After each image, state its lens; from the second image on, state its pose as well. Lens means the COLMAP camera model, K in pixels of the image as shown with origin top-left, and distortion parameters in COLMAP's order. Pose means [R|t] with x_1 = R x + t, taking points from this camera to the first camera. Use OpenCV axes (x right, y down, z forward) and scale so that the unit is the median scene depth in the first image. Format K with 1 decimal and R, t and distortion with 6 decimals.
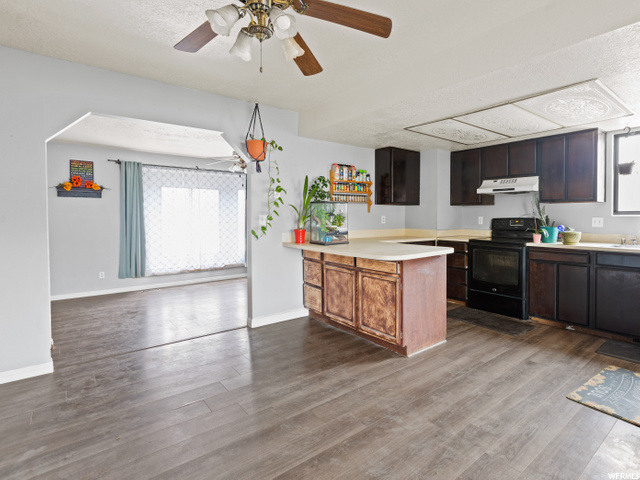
lens RADIAL K [[330.2, 0, 337.8], [0, 330.2, 214.6], [0, 0, 1]] dist [-0.001394, 0.000144]
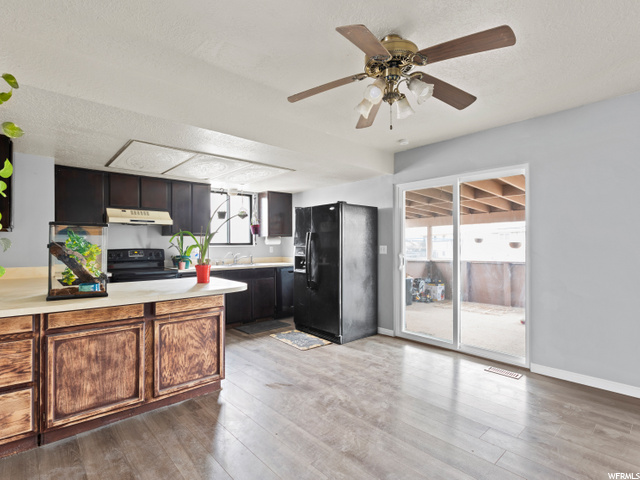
lens RADIAL K [[334.2, 0, 320.3], [0, 334.2, 229.6], [0, 0, 1]] dist [-0.003407, -0.000513]
pose [[-0.050244, 0.046872, 0.997636, -0.730858], [0.003026, 0.998901, -0.046779, 0.001482], [-0.998732, 0.000669, -0.050331, 0.668795]]
